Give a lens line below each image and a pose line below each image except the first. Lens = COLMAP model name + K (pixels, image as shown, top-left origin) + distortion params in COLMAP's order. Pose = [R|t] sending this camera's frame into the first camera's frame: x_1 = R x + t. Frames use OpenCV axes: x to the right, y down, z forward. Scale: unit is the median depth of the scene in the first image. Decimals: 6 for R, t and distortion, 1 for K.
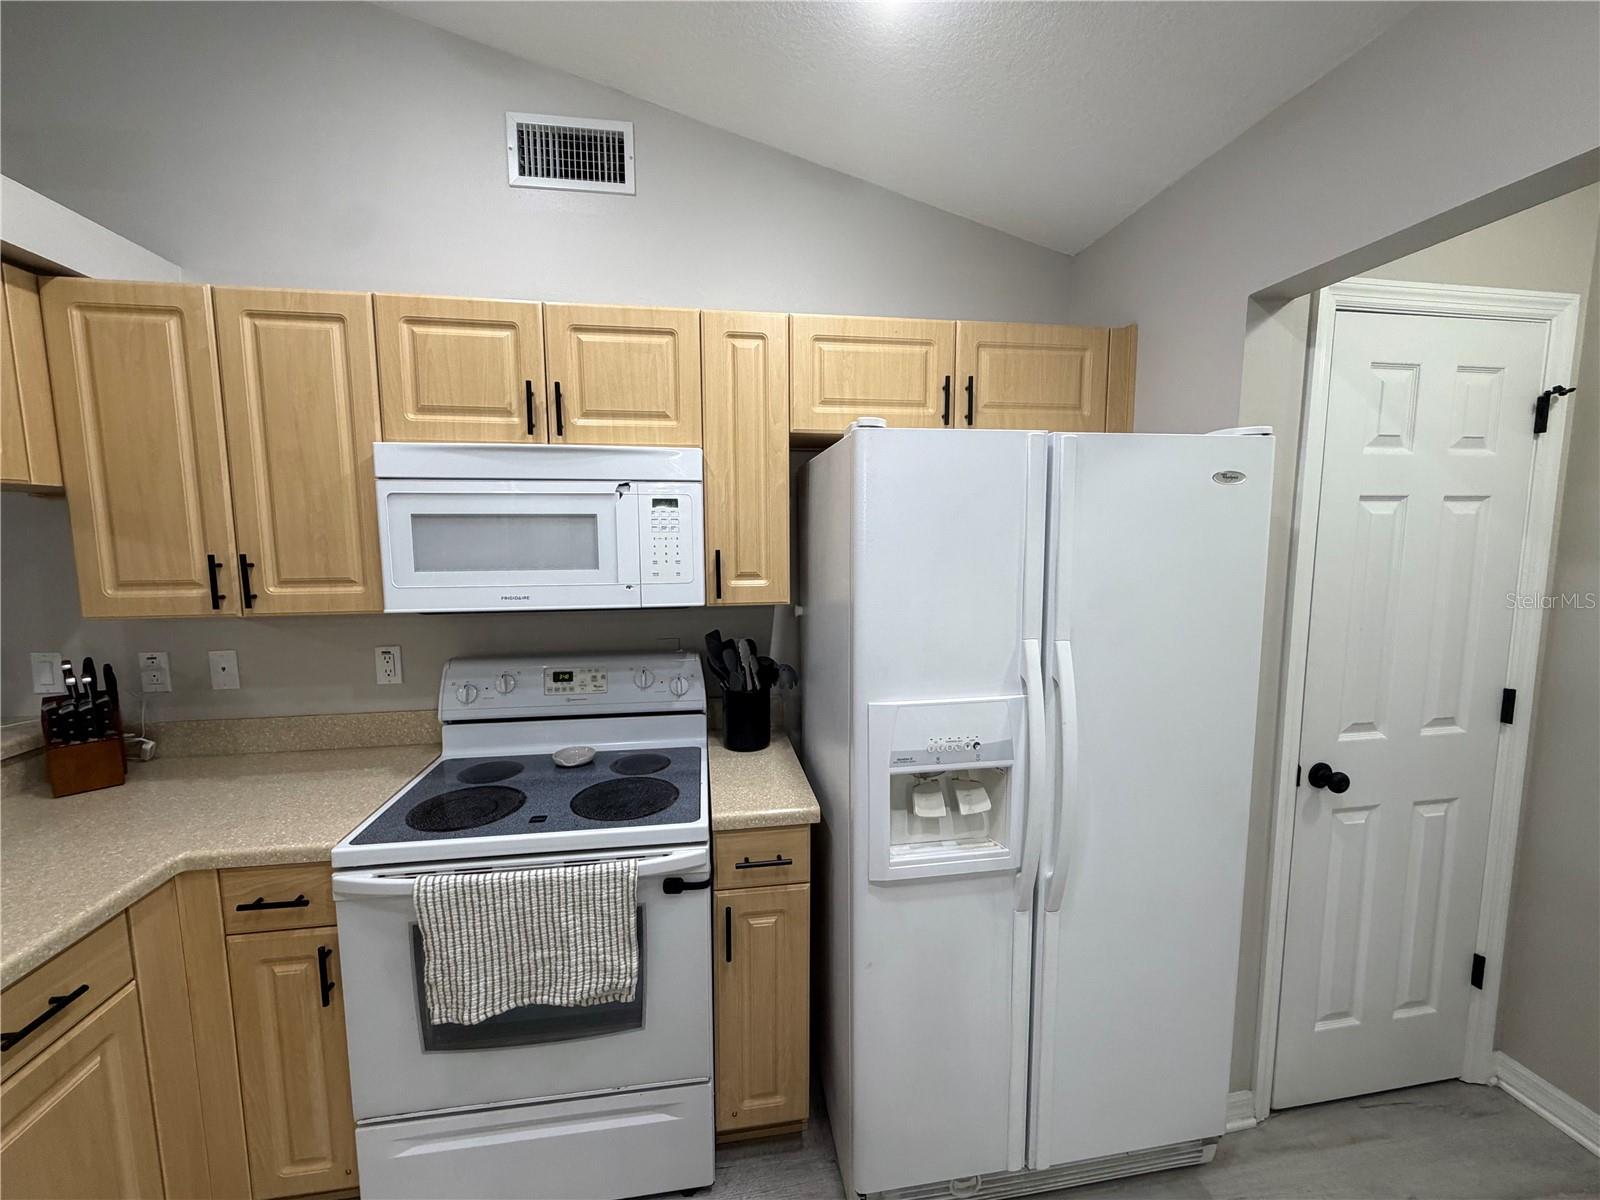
lens RADIAL K [[636.2, 0, 796.7], [0, 636.2, 599.2], [0, 0, 1]] dist [-0.000338, -0.000224]
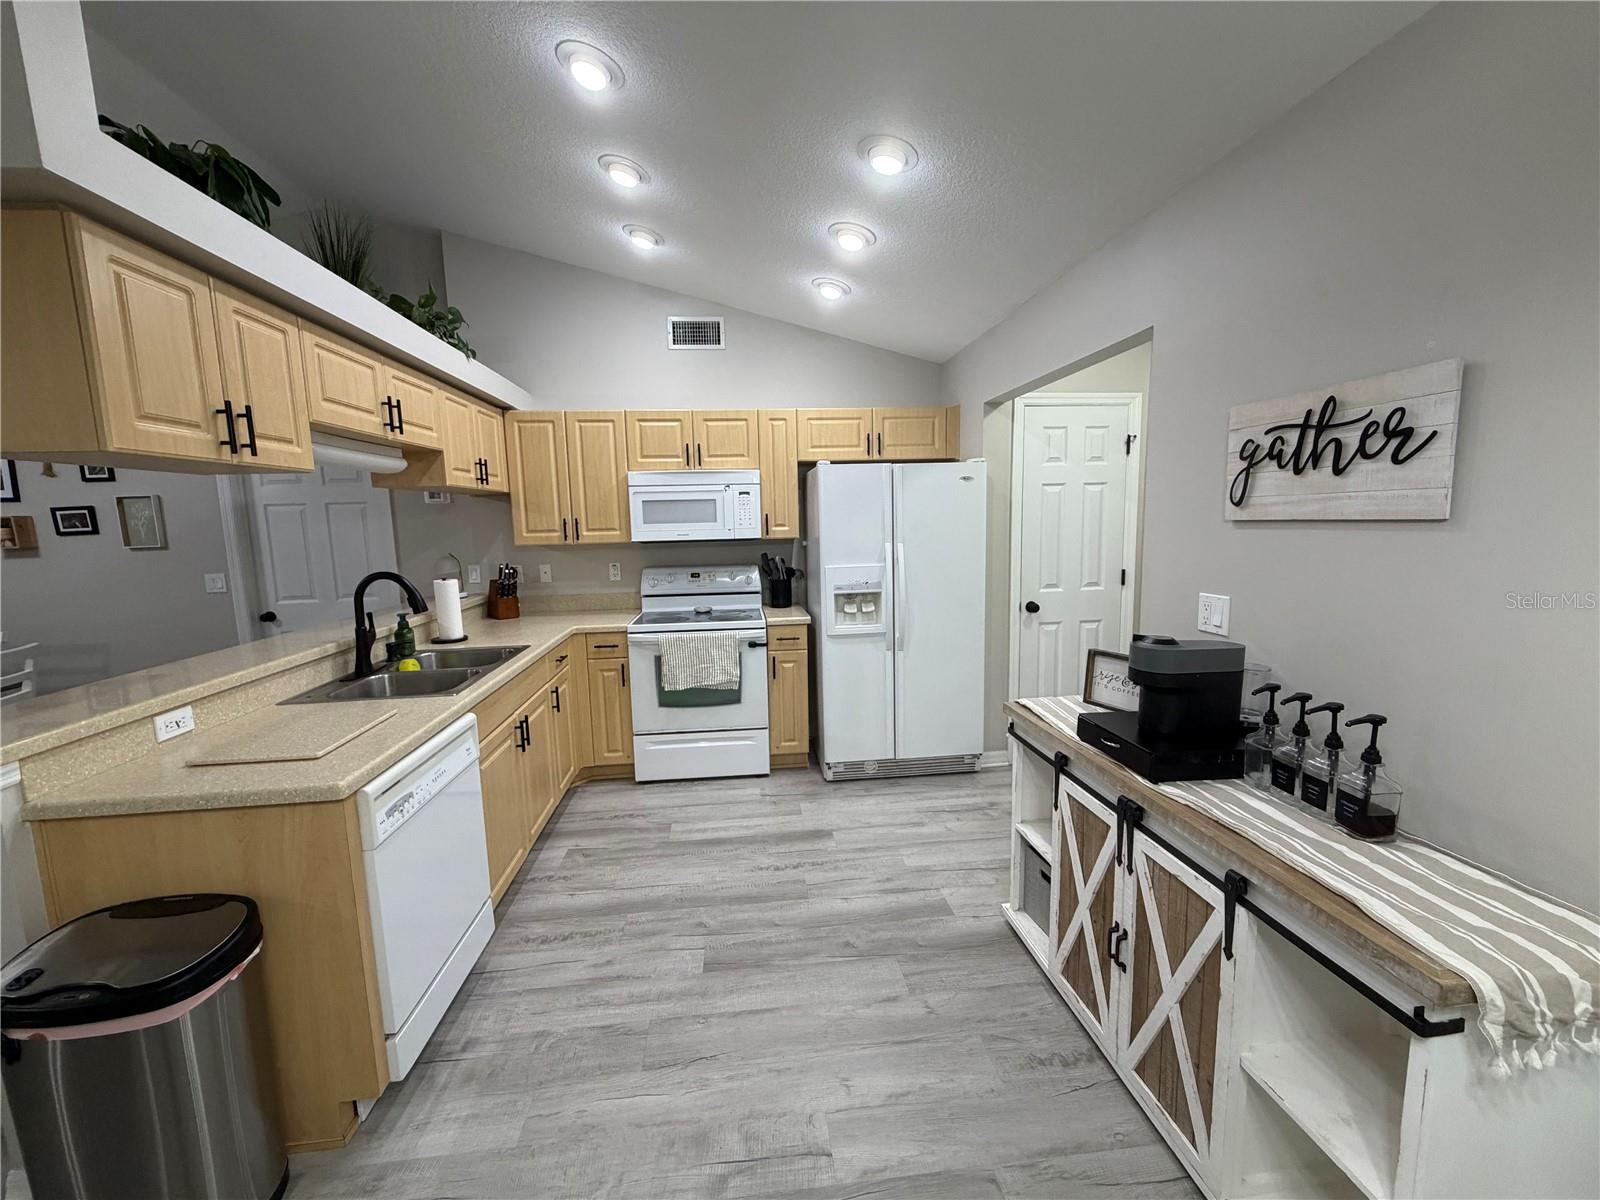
lens RADIAL K [[636.2, 0, 796.7], [0, 636.2, 599.2], [0, 0, 1]] dist [-0.000338, -0.000224]
pose [[0.998486, -0.013015, -0.053436, 0.108621], [0.014154, 0.999679, 0.020995, 0.196116], [0.053146, -0.021720, 0.998351, -1.372558]]
